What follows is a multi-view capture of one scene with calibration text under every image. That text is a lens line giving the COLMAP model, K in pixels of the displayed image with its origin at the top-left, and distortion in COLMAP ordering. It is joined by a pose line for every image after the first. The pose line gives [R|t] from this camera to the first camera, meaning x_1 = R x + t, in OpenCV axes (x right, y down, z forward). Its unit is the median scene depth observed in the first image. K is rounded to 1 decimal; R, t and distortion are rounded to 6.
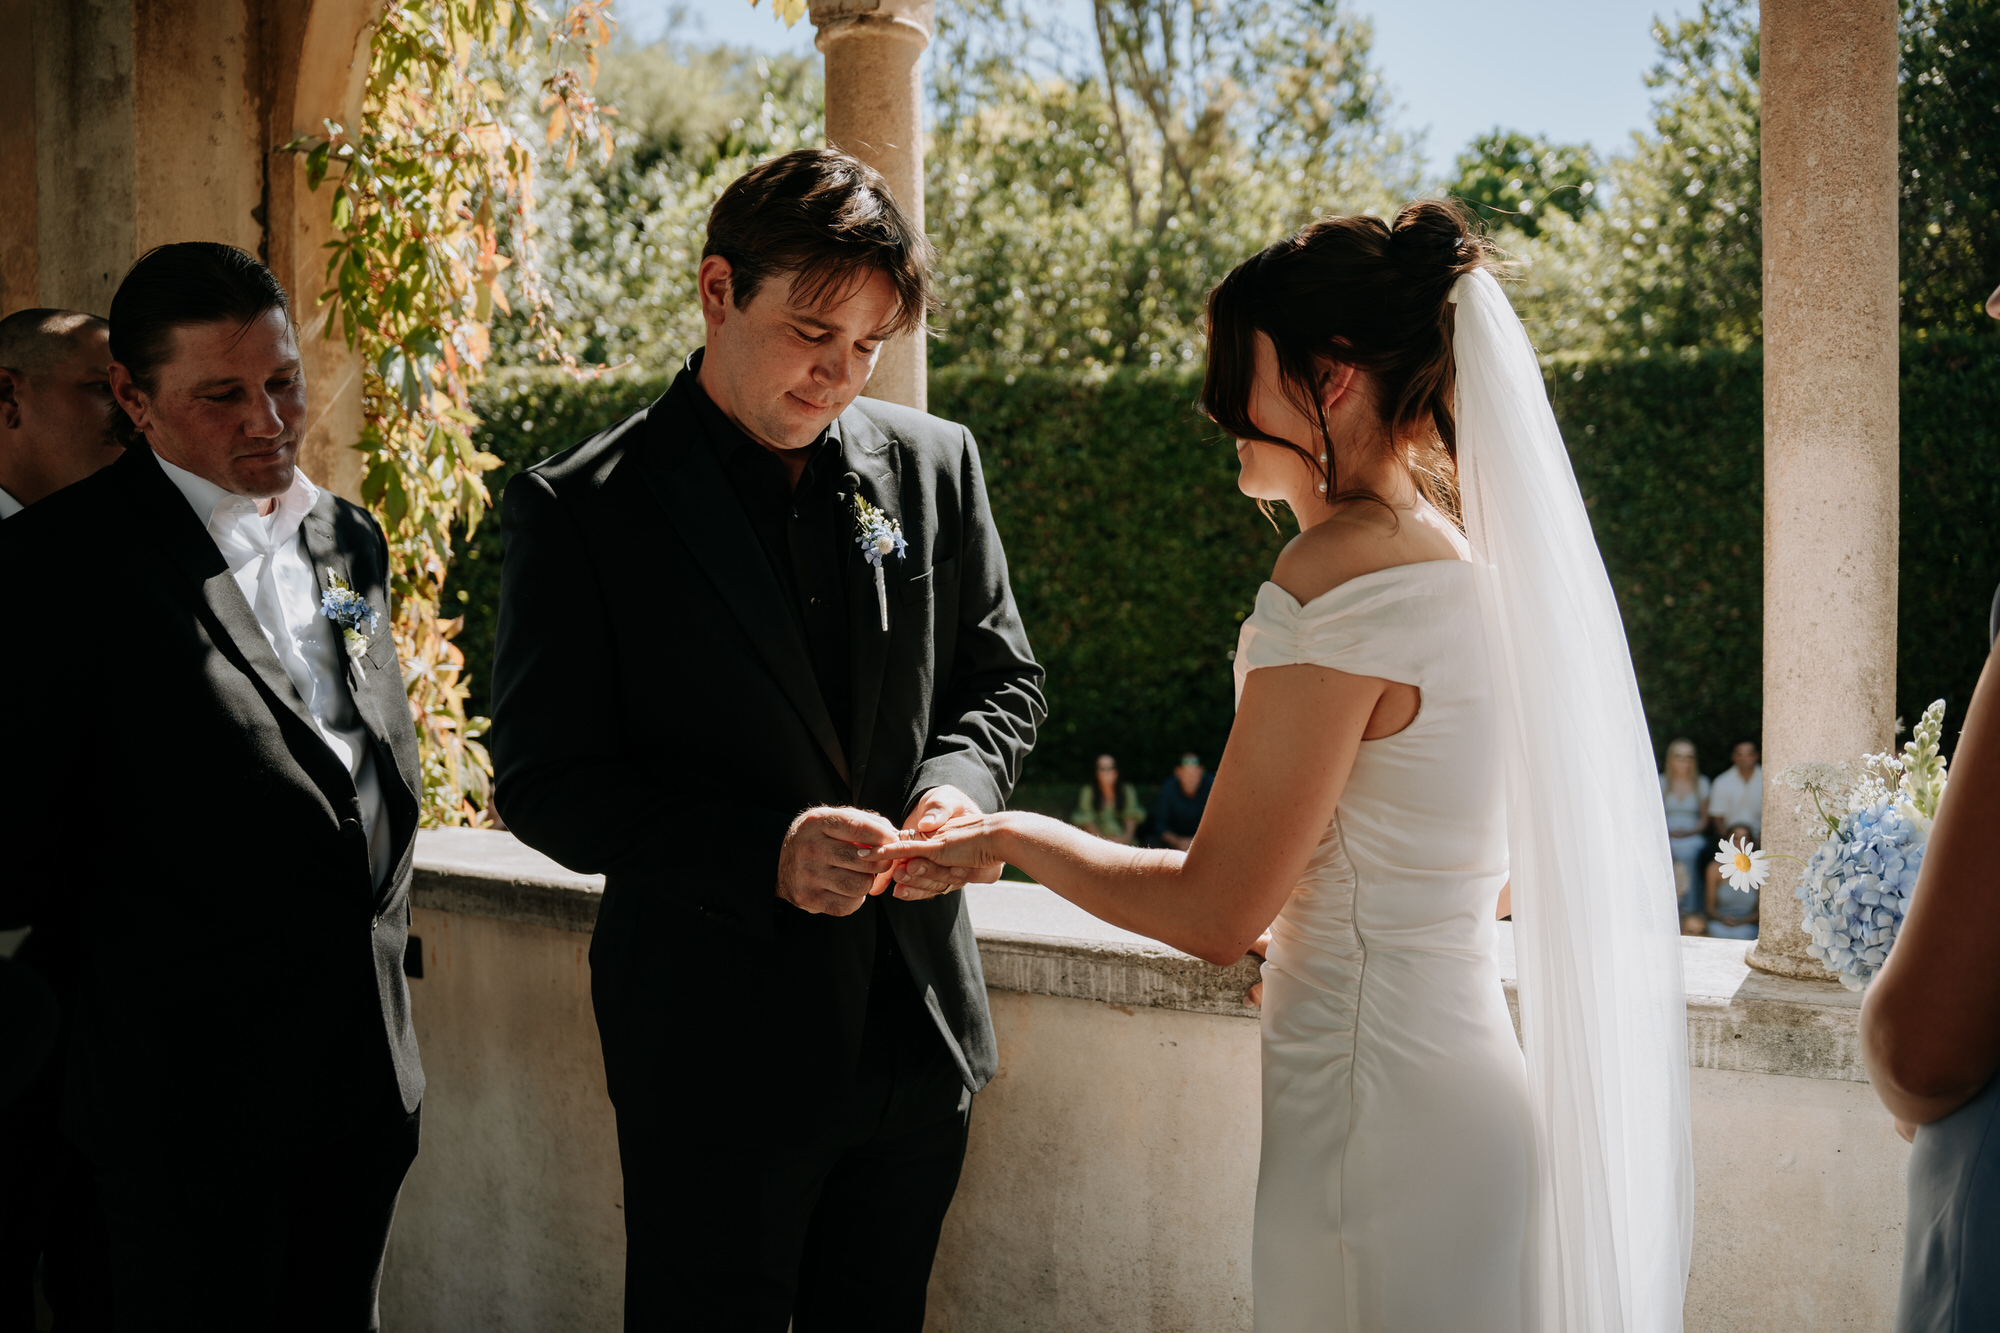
lens RADIAL K [[1677.6, 0, 1000.0], [0, 1677.6, 666.5], [0, 0, 1]] dist [-0.199189, 0.181478]
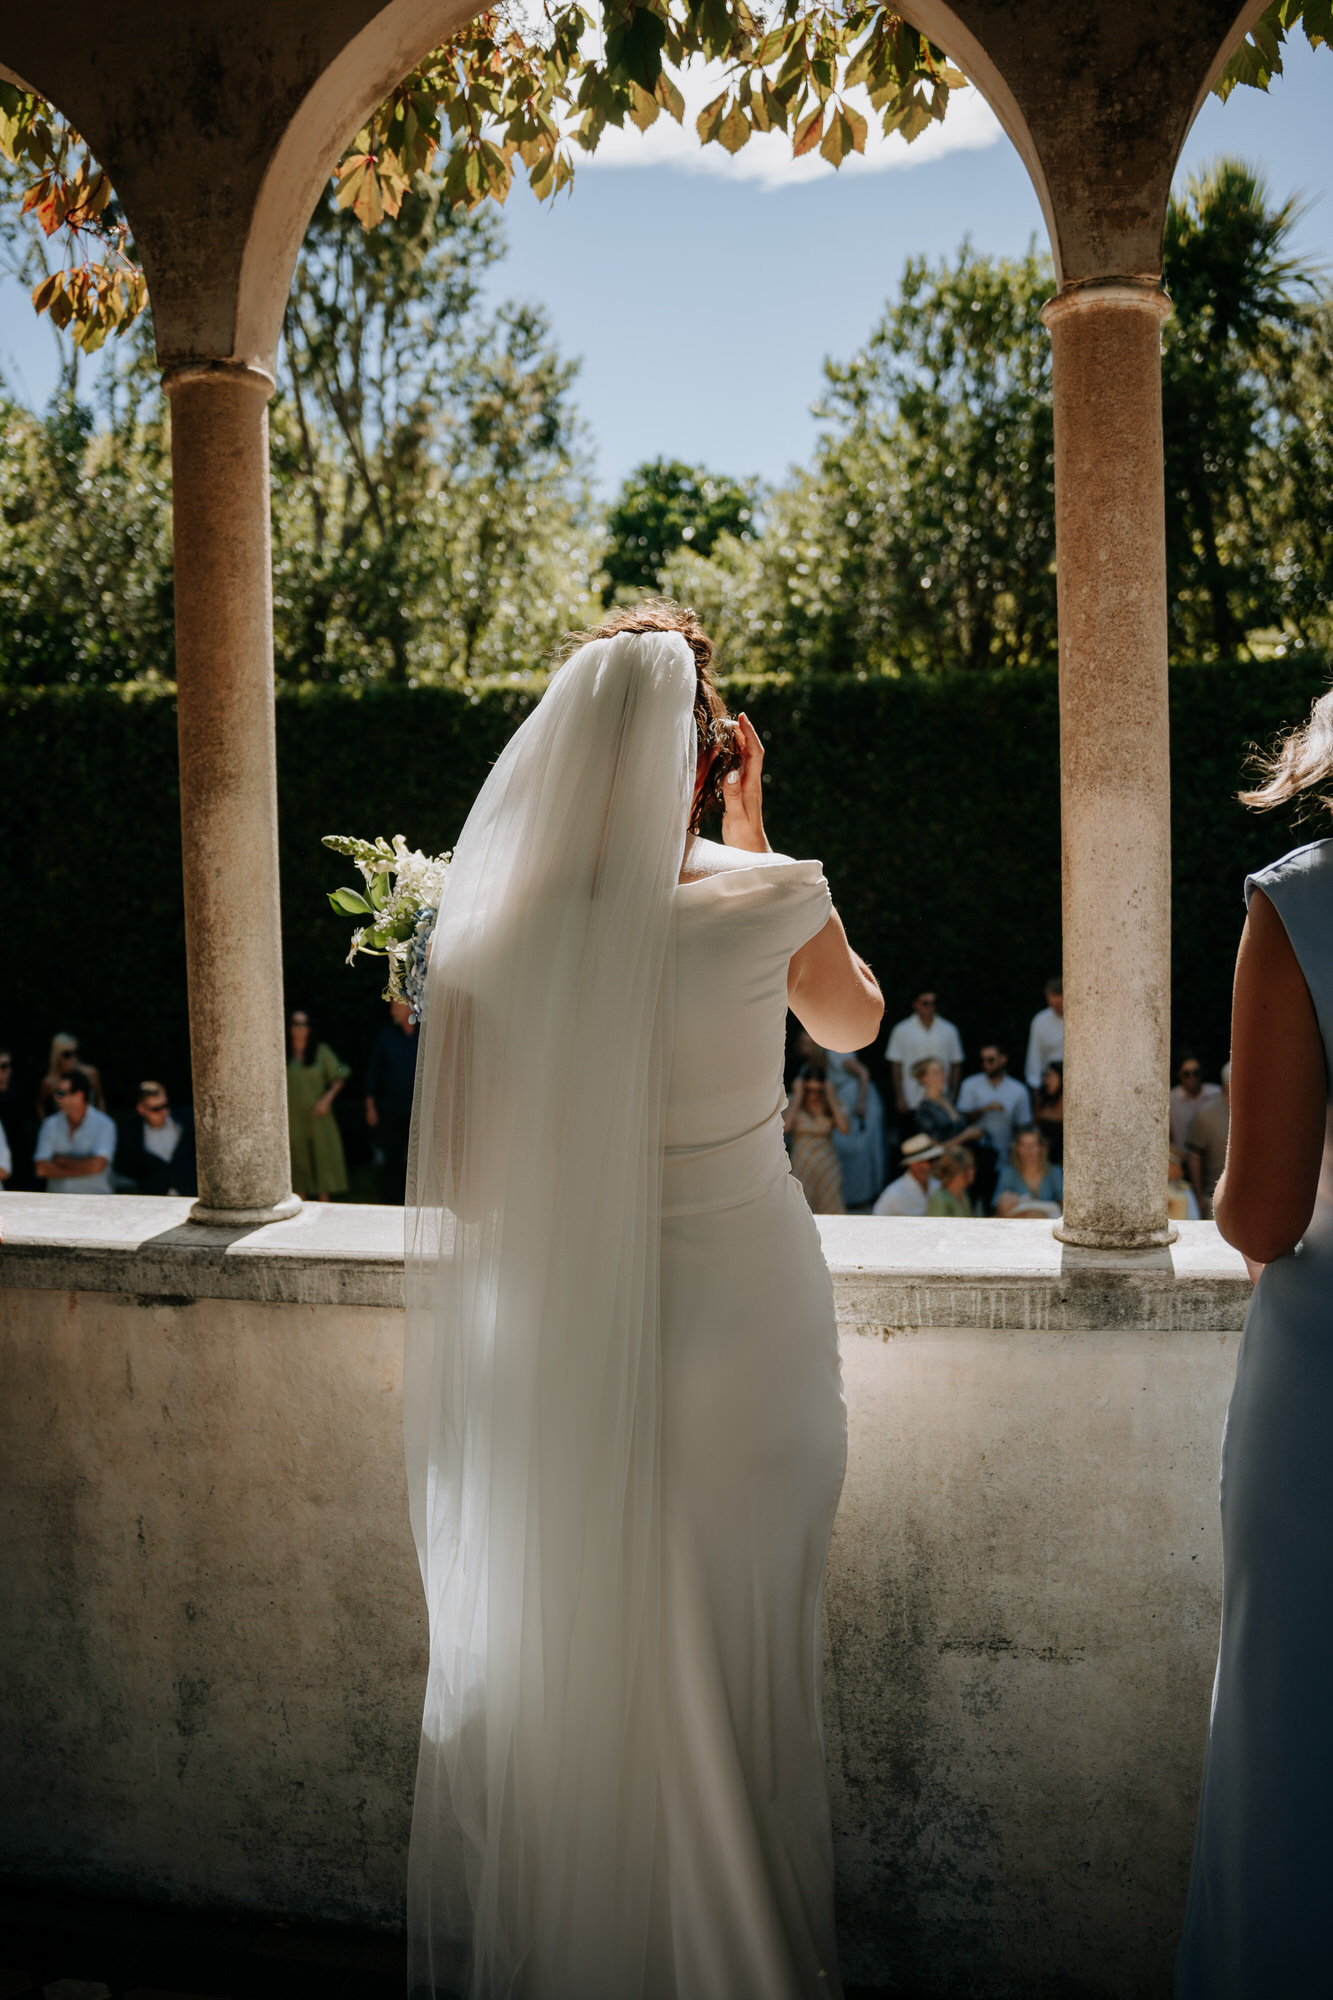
lens RADIAL K [[1658.5, 0, 666.5], [0, 1658.5, 1000.0], [0, 0, 1]] dist [-0.197415, 0.208589]
pose [[0.954696, -0.028601, 0.296207, -0.020853], [0.024401, 0.999543, 0.017869, -0.002313], [-0.296582, -0.009832, 0.954957, -0.006259]]
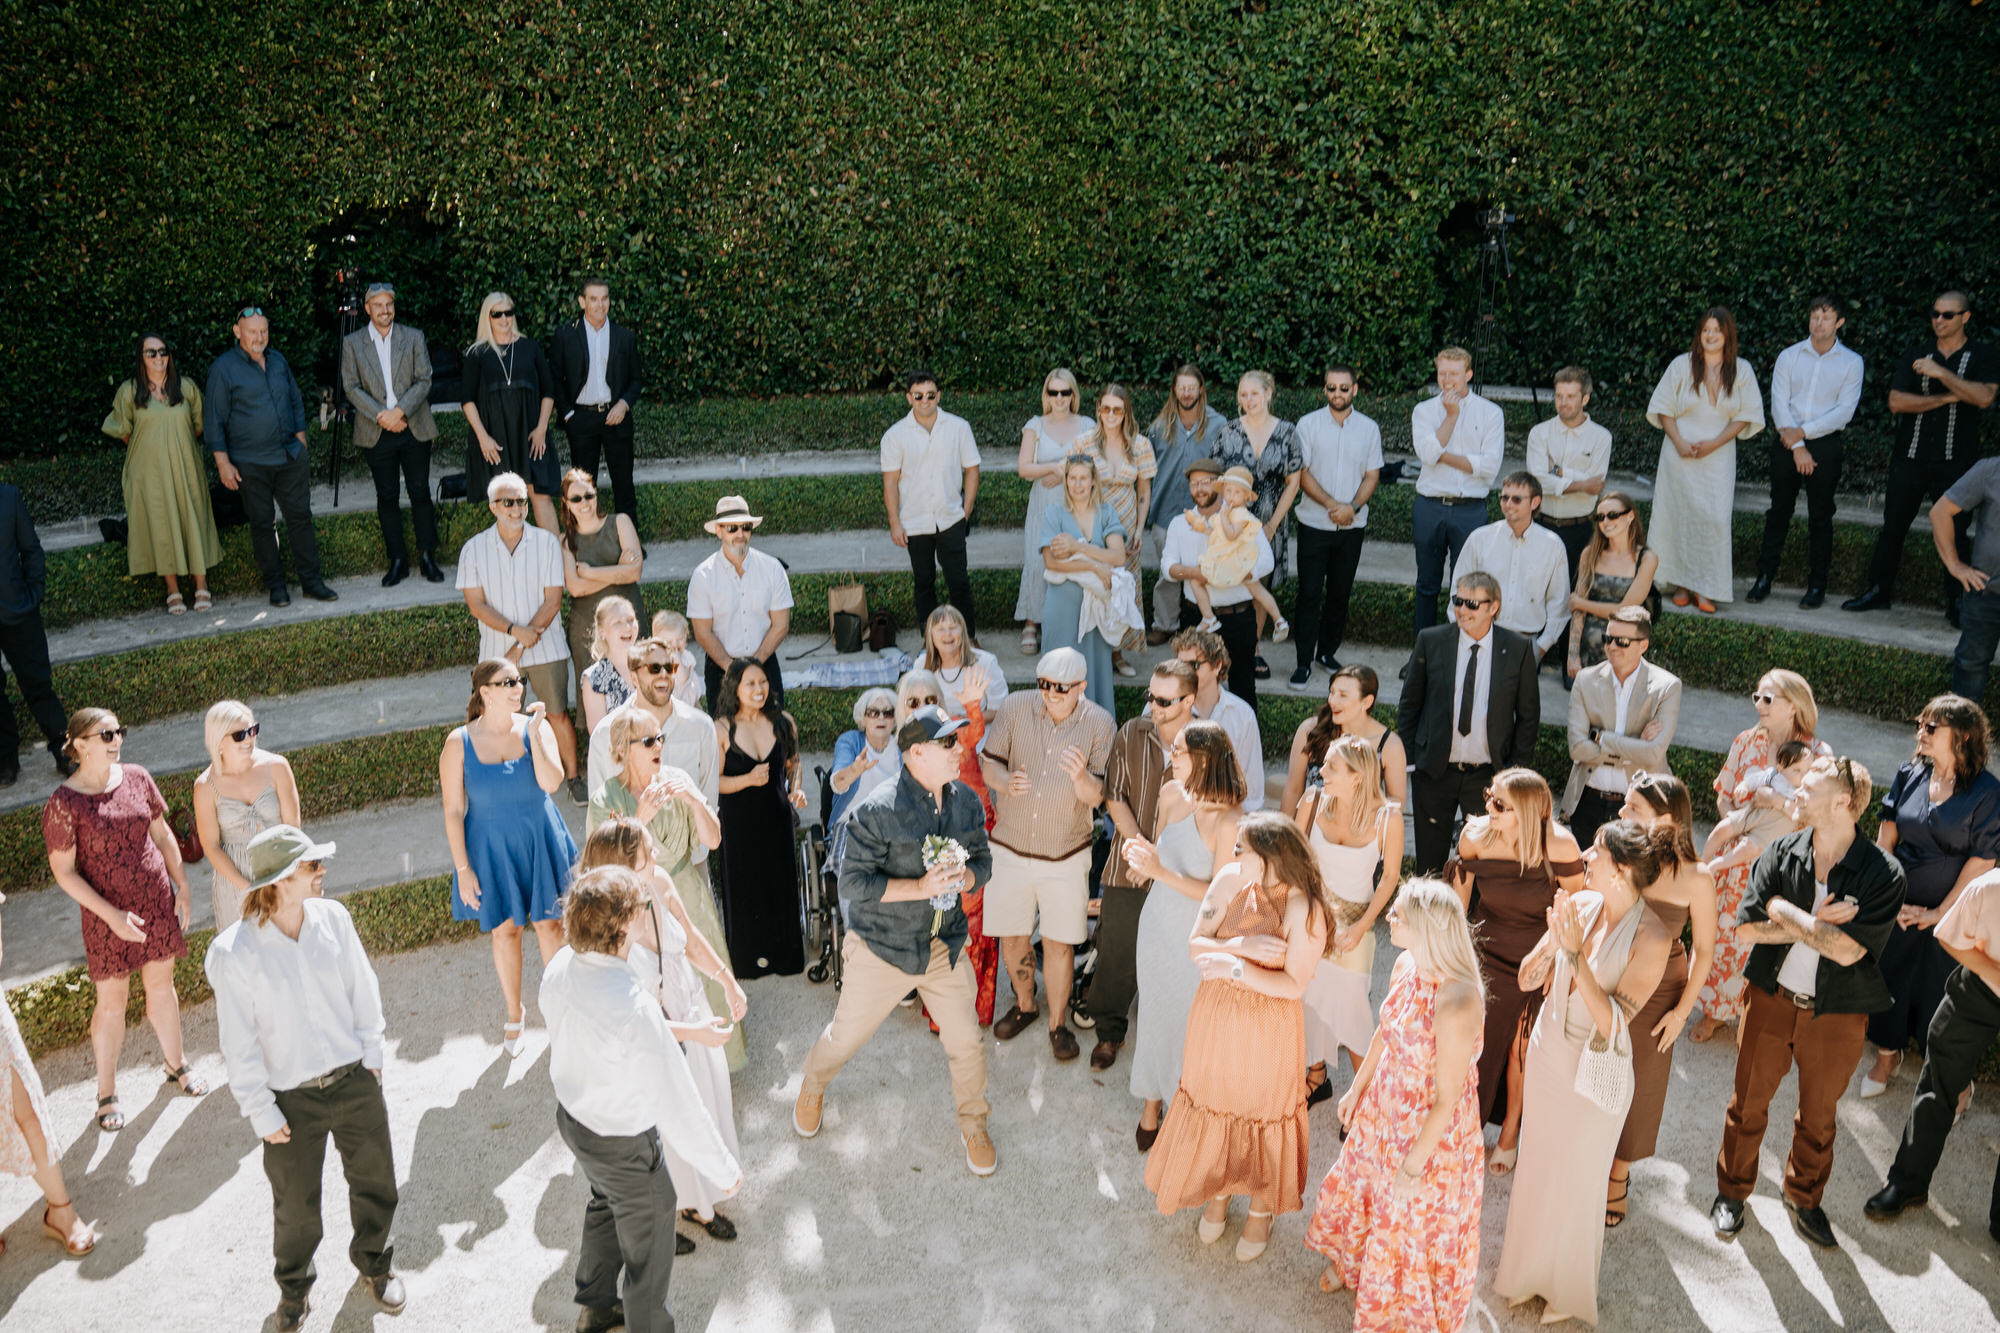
lens RADIAL K [[1658.5, 0, 988.0], [0, 1658.5, 660.3], [0, 0, 1]] dist [-0.197415, 0.208589]
pose [[0.874330, -0.142174, 0.464041, 0.041656], [0.029670, 0.970000, 0.241289, -0.004272], [-0.484425, -0.197198, 0.852318, 0.139428]]
